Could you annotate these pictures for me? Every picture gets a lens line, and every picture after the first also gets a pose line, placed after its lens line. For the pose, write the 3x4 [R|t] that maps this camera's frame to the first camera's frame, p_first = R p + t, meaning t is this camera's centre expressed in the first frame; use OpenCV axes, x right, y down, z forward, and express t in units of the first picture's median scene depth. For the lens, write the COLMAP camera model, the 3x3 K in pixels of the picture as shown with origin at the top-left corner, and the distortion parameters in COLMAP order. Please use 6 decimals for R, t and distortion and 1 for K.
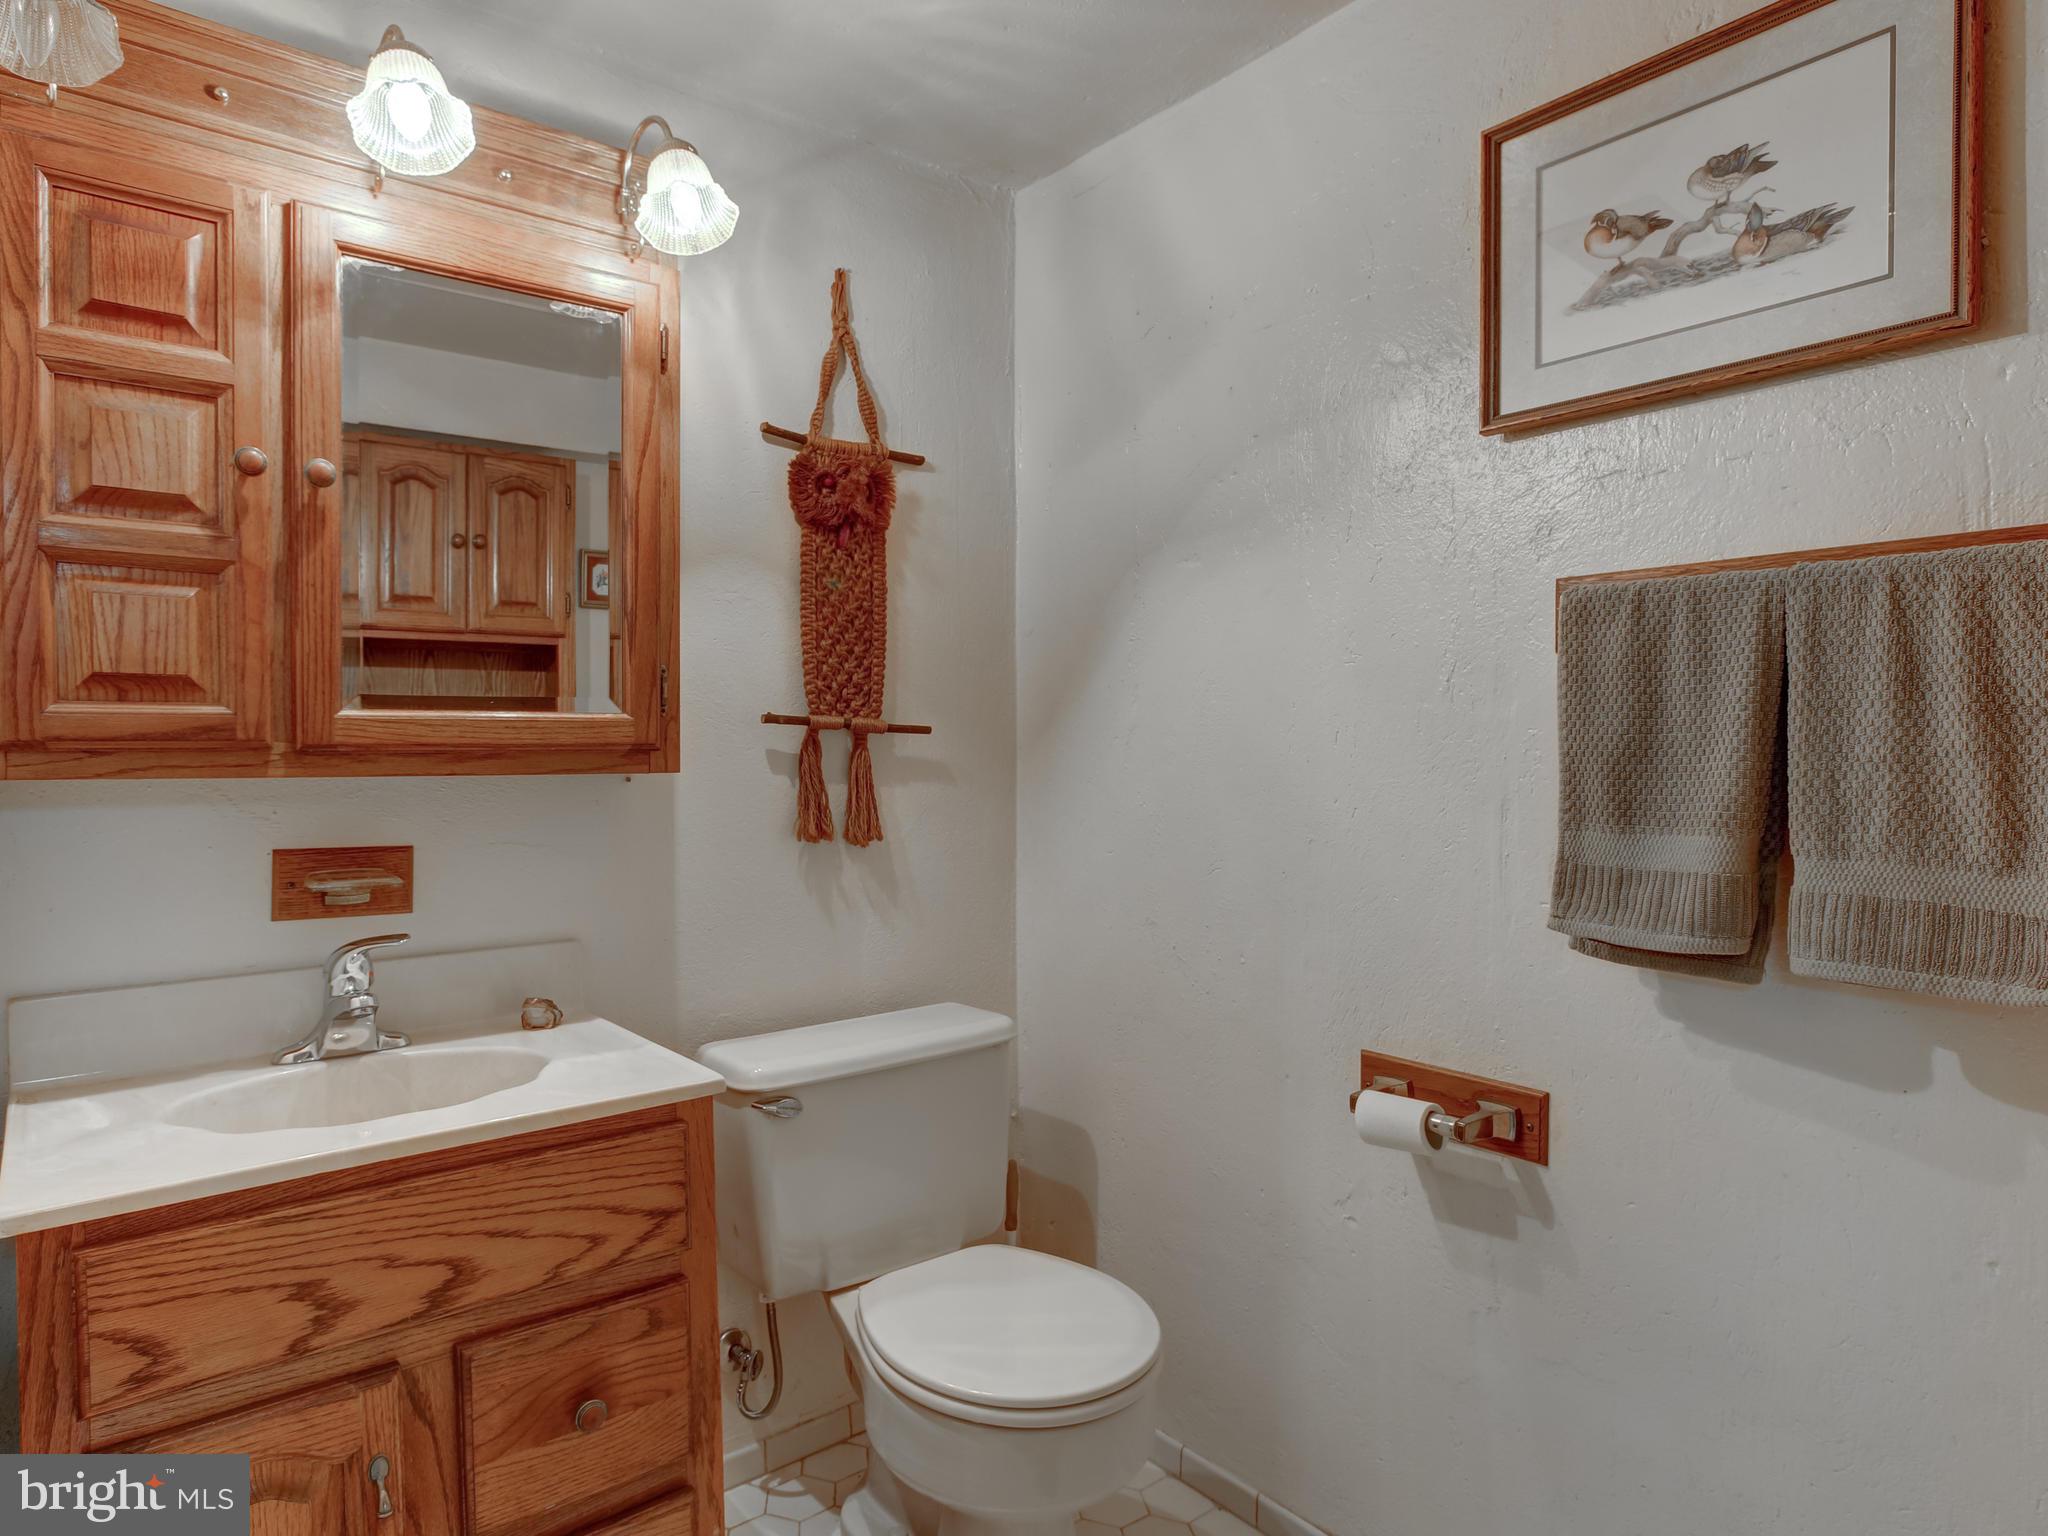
lens RADIAL K [[1210.9, 0, 1050.5], [0, 1210.9, 796.2], [0, 0, 1]] dist [-0.069423, 0.053093]
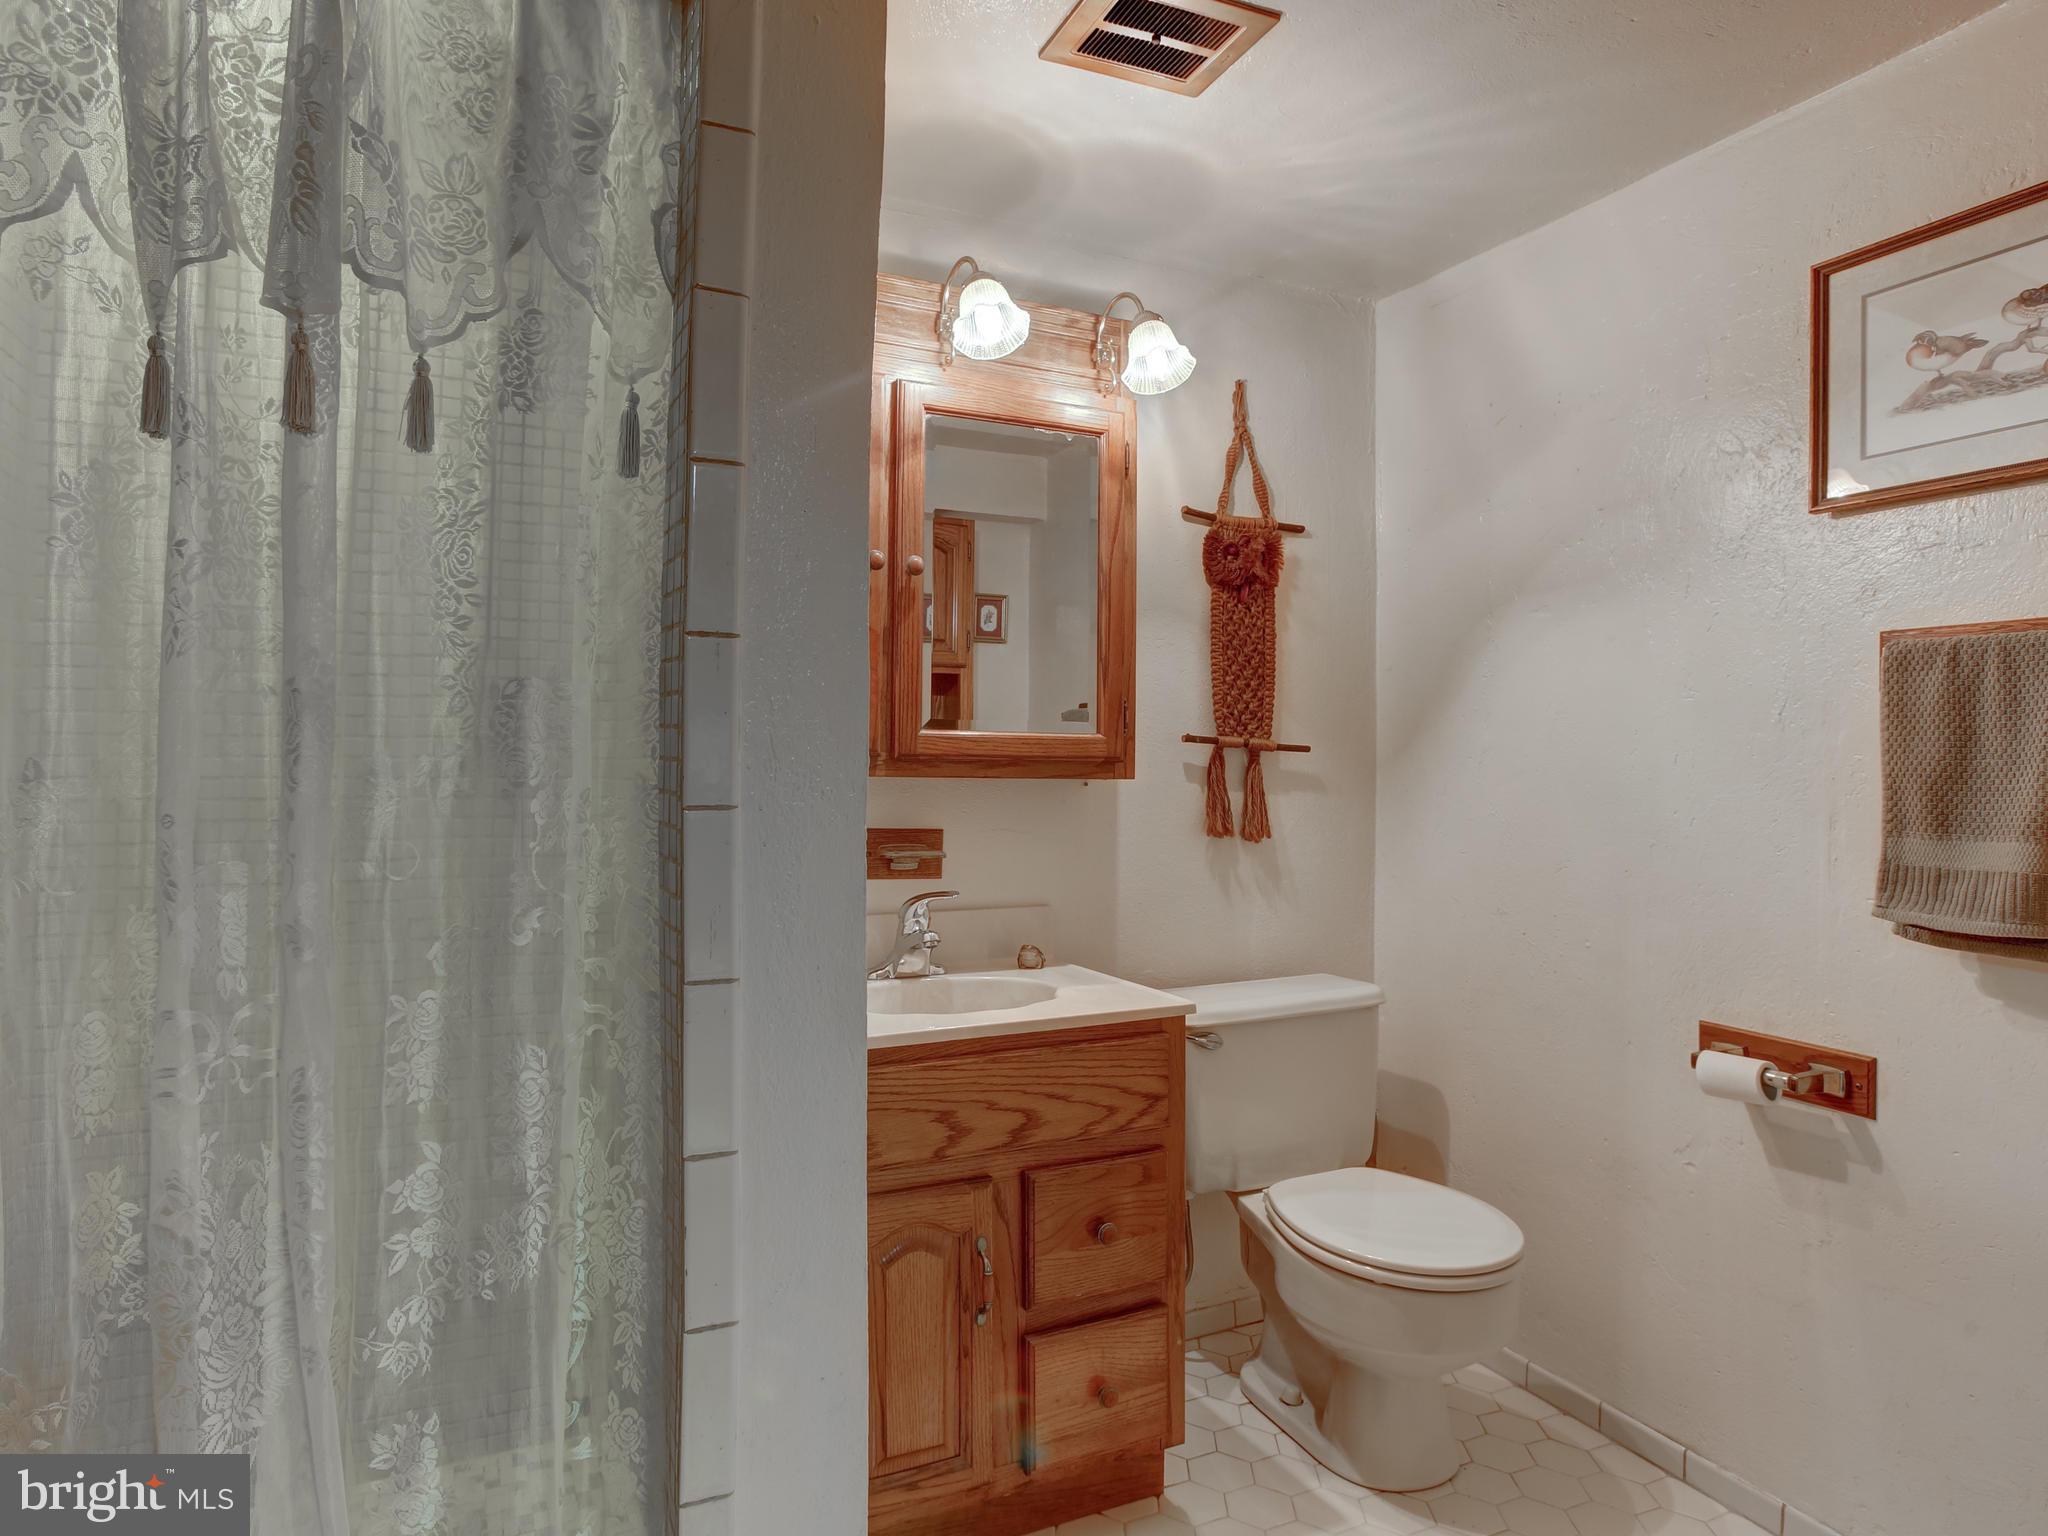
lens RADIAL K [[1188.8, 0, 1029.4], [0, 1188.8, 753.9], [0, 0, 1]] dist [-0.061771, 0.040481]
pose [[0.970084, 0.013151, -0.242411, -0.112637], [-0.024770, 0.998682, -0.044945, 0.014830], [0.241501, 0.049604, 0.969132, -0.306971]]
